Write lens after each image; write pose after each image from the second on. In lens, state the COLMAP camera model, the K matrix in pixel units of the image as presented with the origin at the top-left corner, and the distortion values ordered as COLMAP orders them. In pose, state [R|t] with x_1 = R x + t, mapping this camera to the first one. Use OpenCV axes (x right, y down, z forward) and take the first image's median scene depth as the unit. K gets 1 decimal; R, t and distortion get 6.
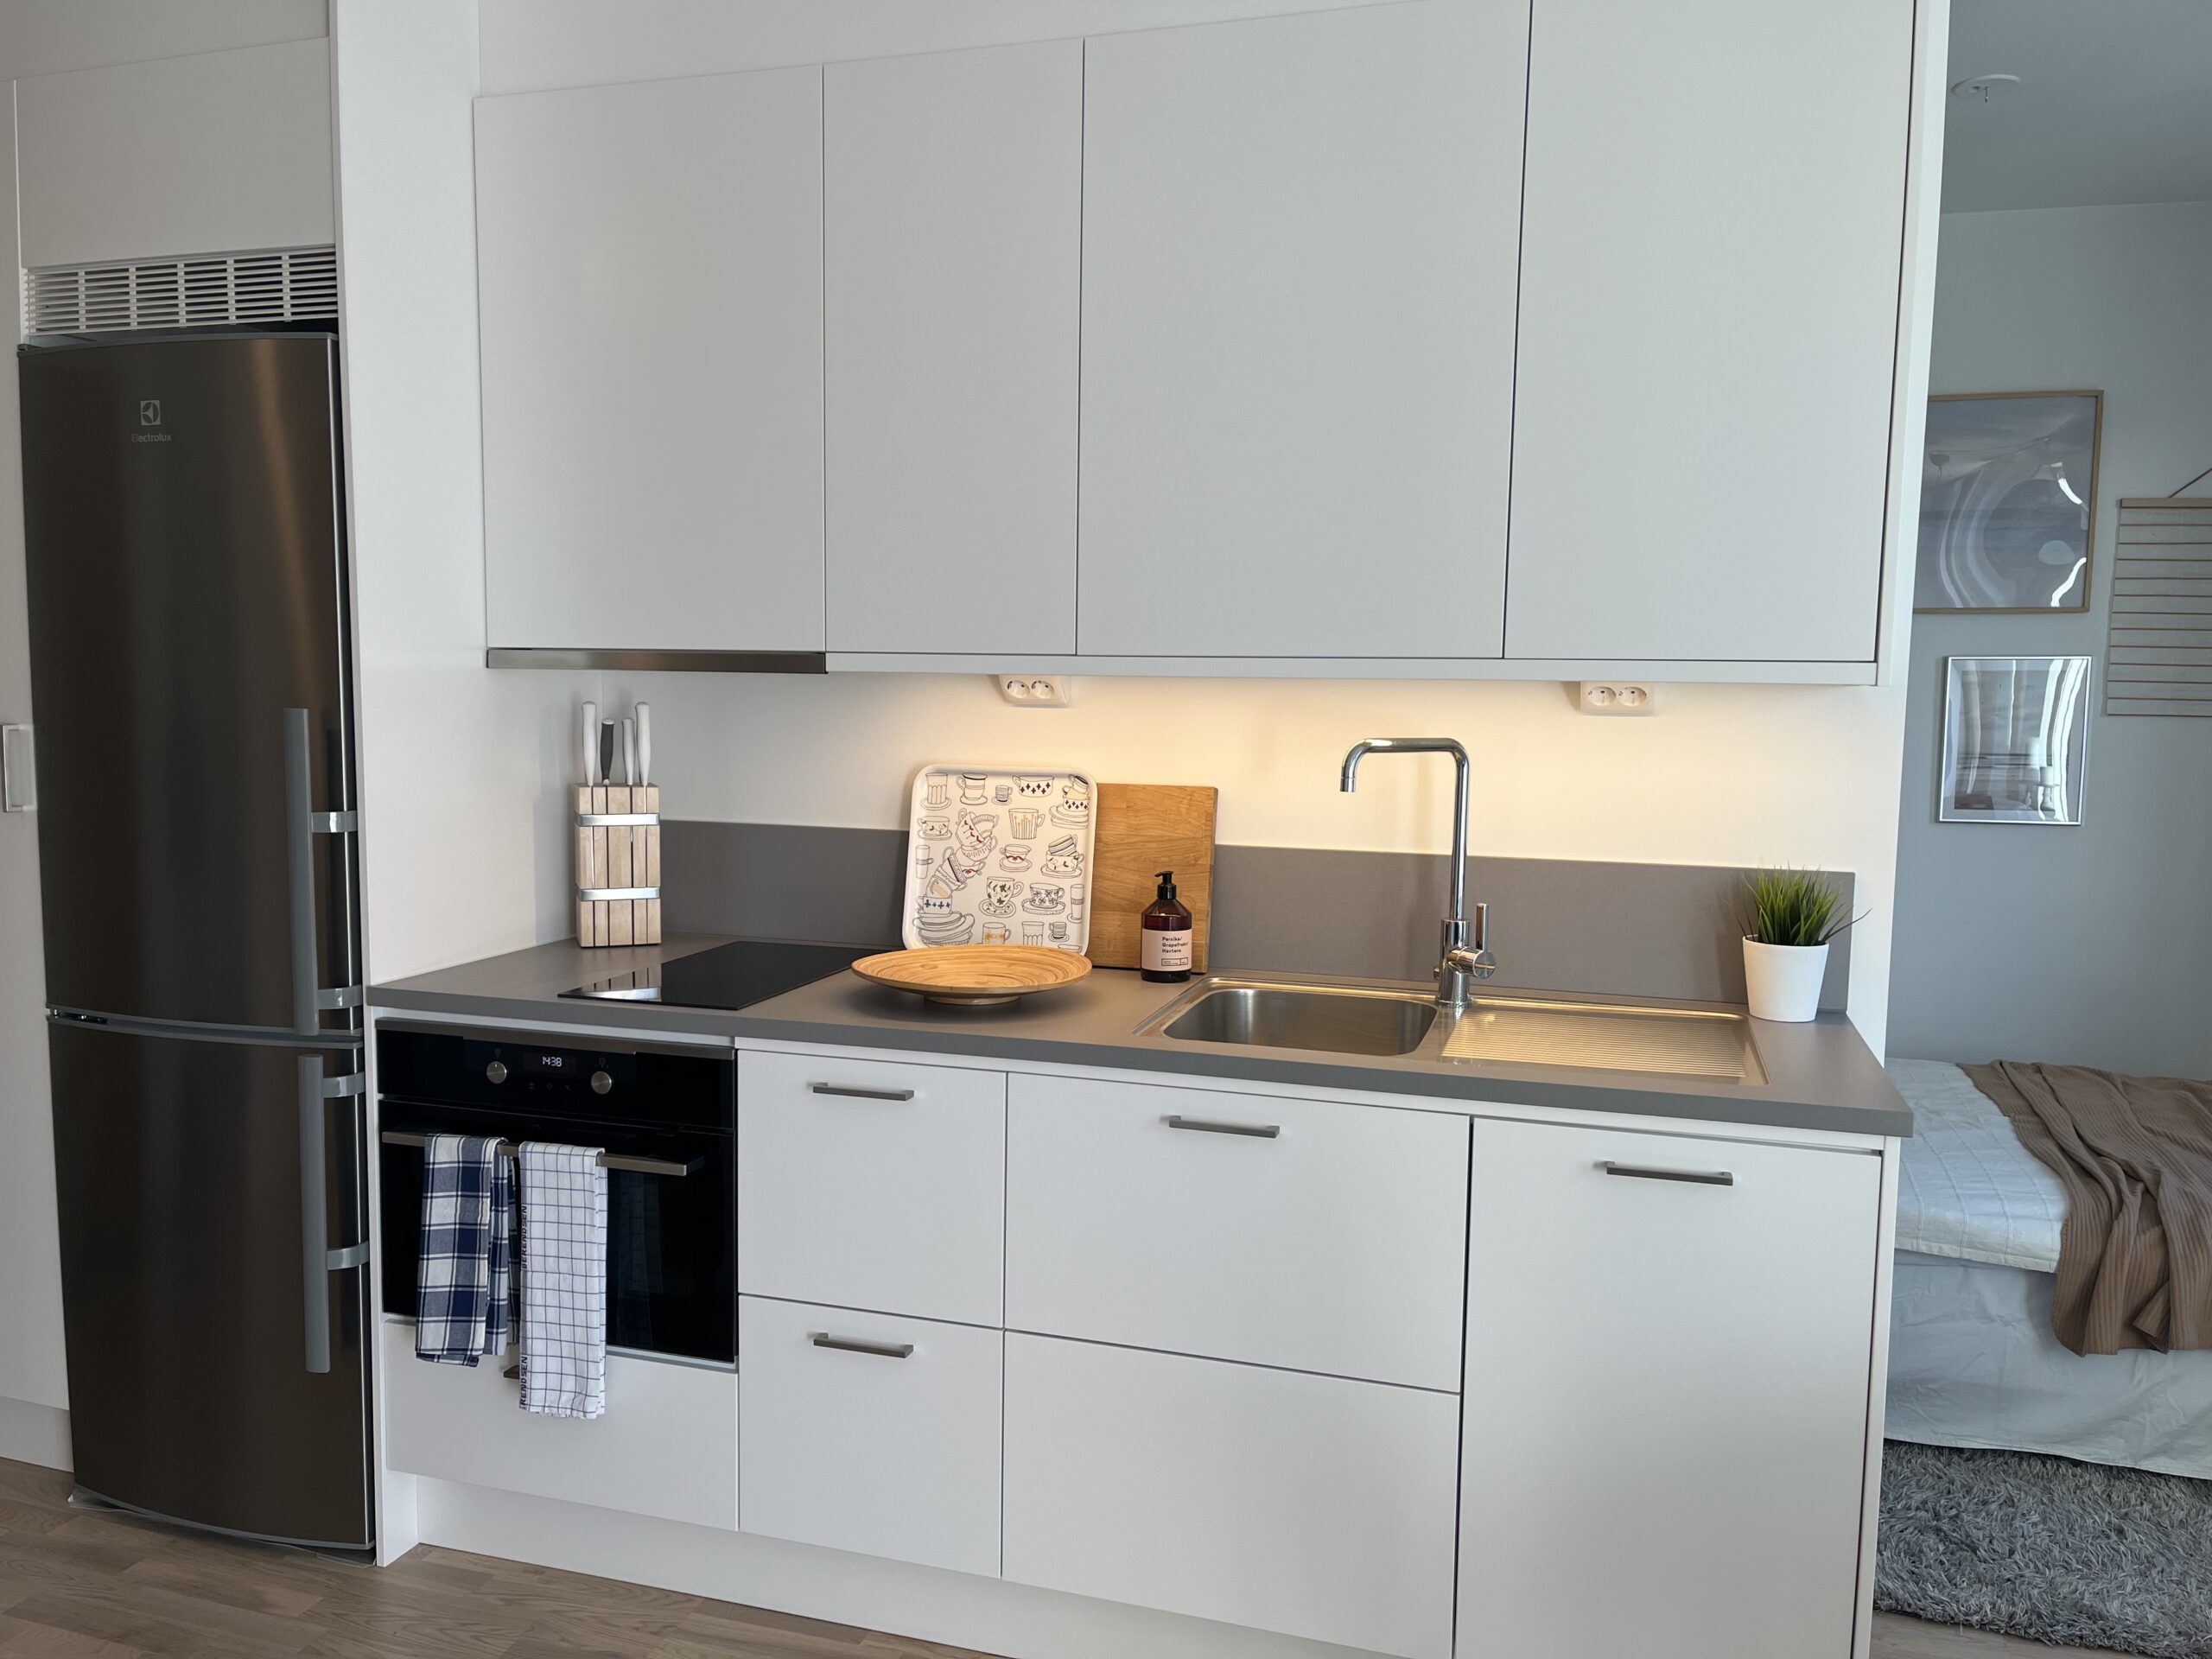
lens RADIAL K [[1679.6, 0, 1097.9], [0, 1679.6, 828.8], [0, 0, 1]] dist [0.041446, -0.054742]
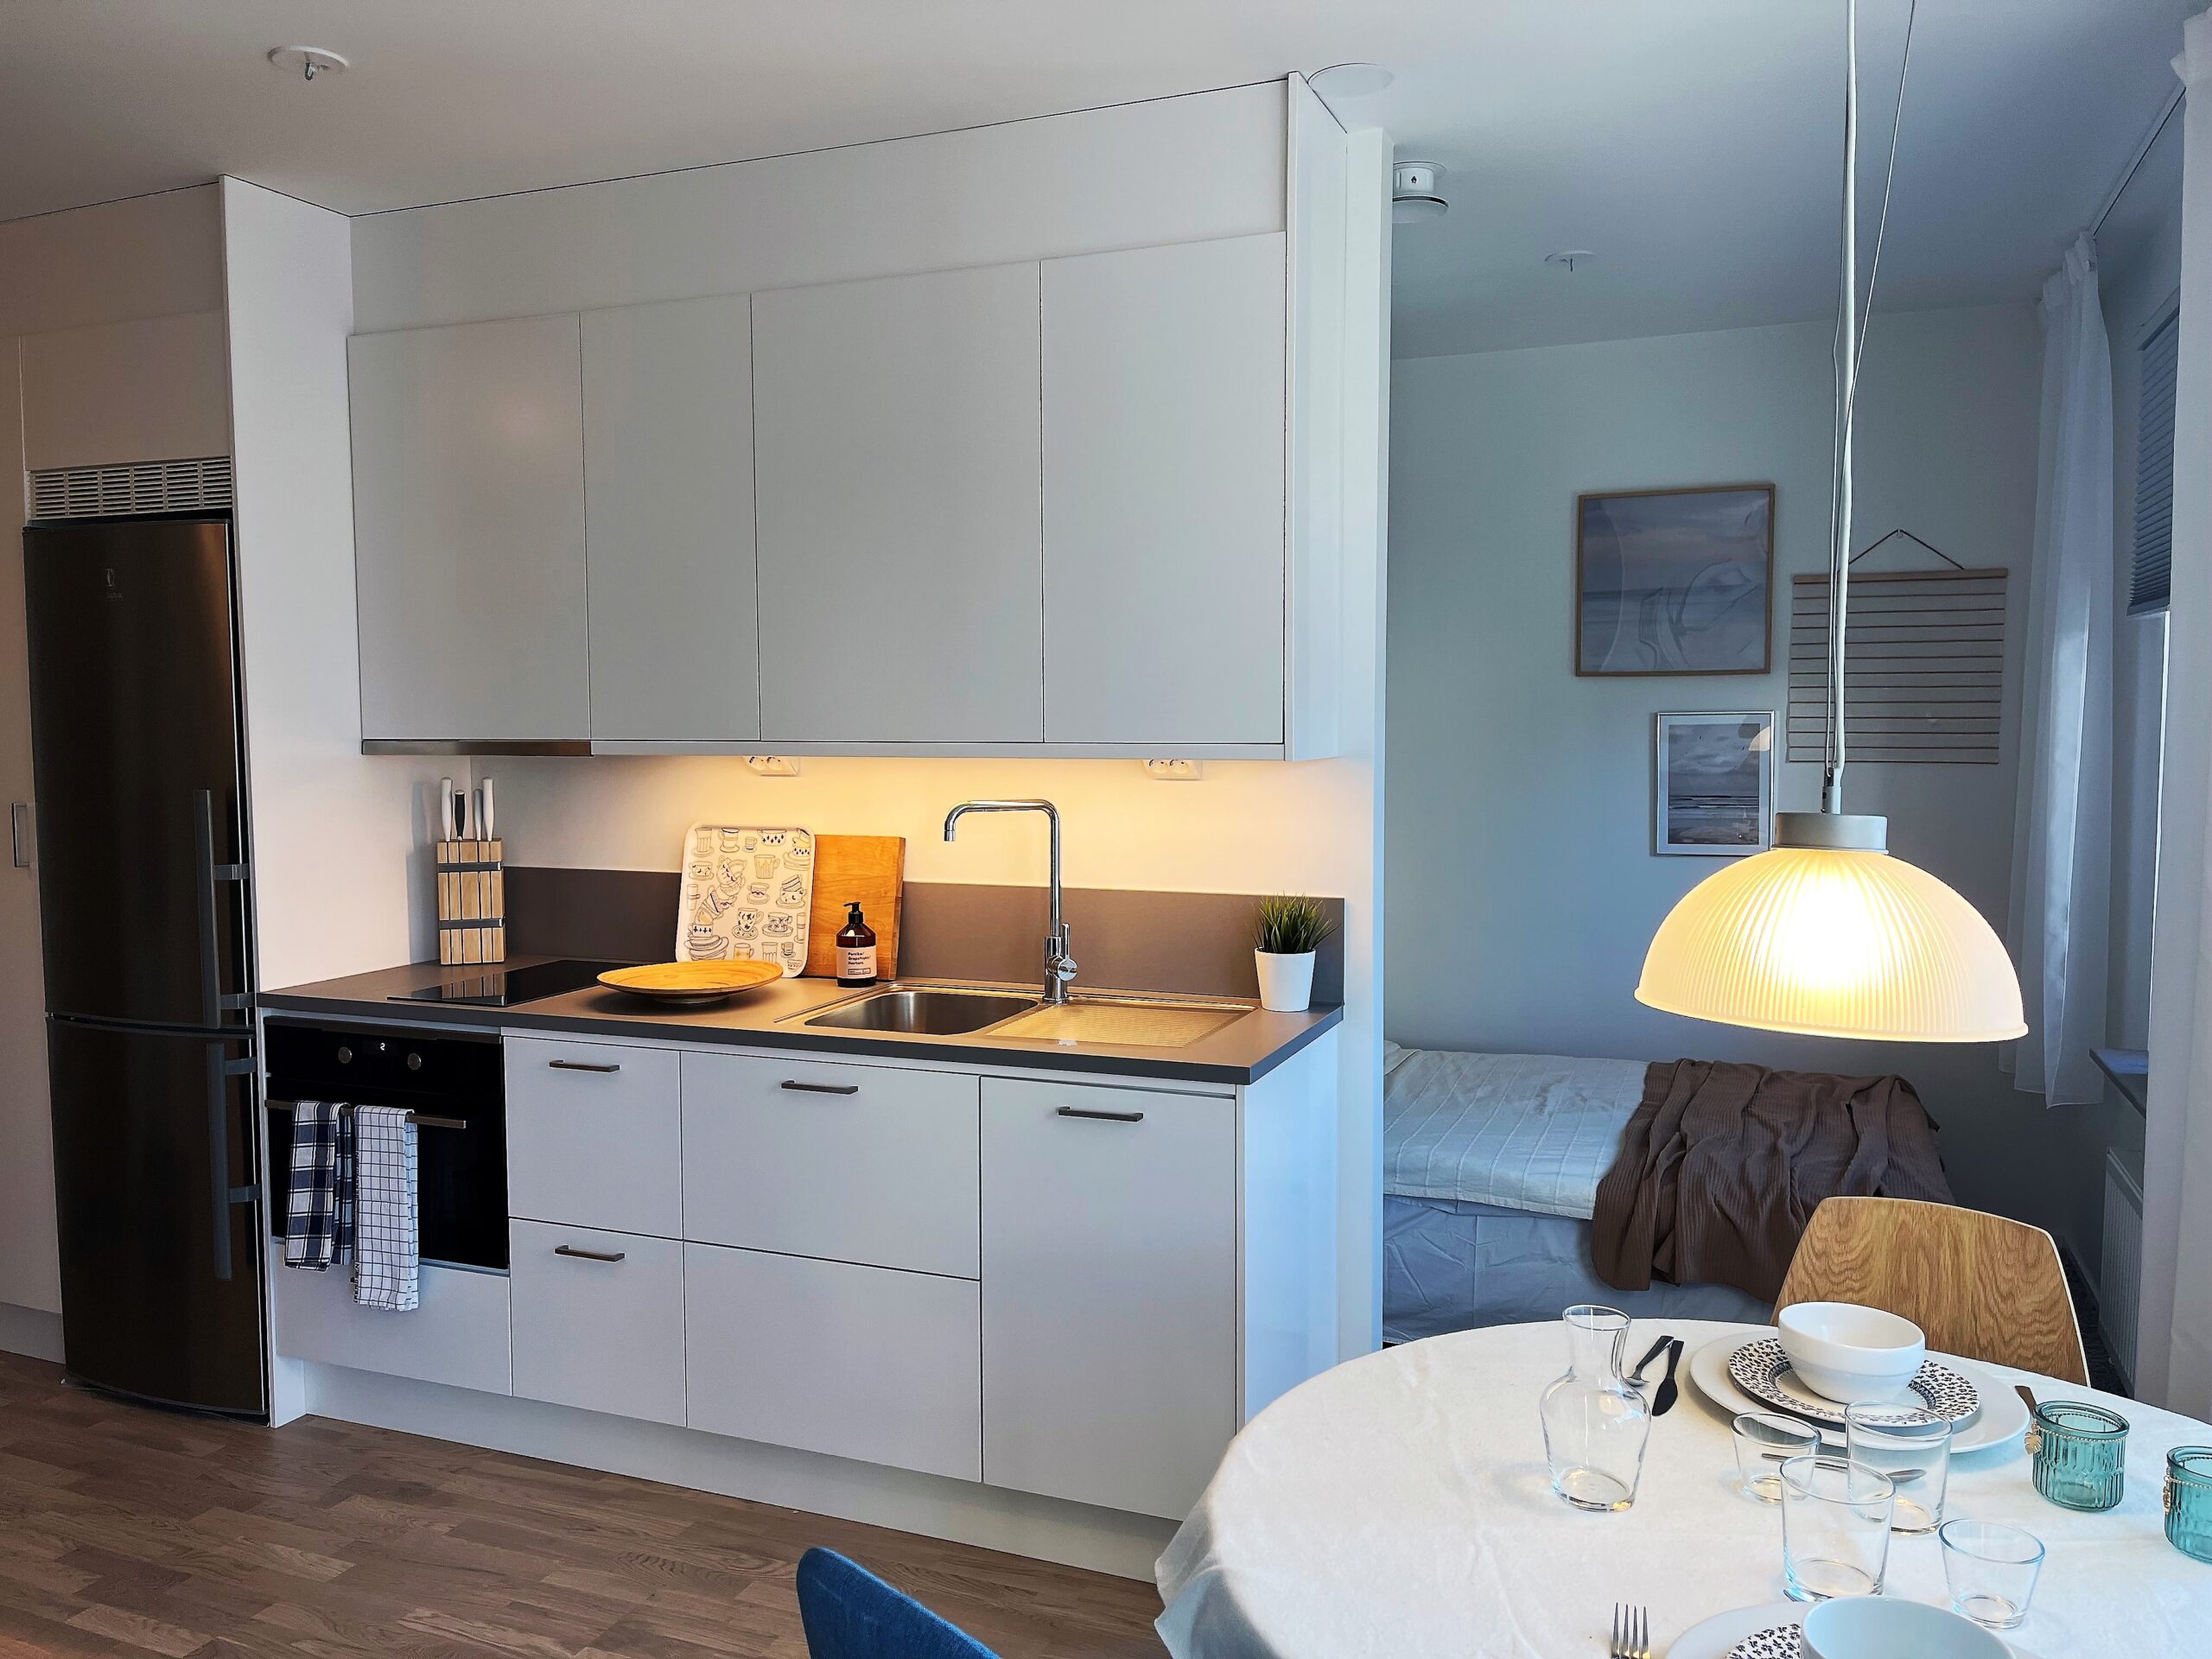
lens RADIAL K [[1679.6, 0, 1112.1], [0, 1679.6, 823.1], [0, 0, 1]] dist [0.041446, -0.054742]
pose [[0.996846, -0.013137, -0.078261, 0.353828], [0.011088, 0.999586, -0.026559, 0.000797], [0.078577, 0.025608, 0.996579, -0.297992]]
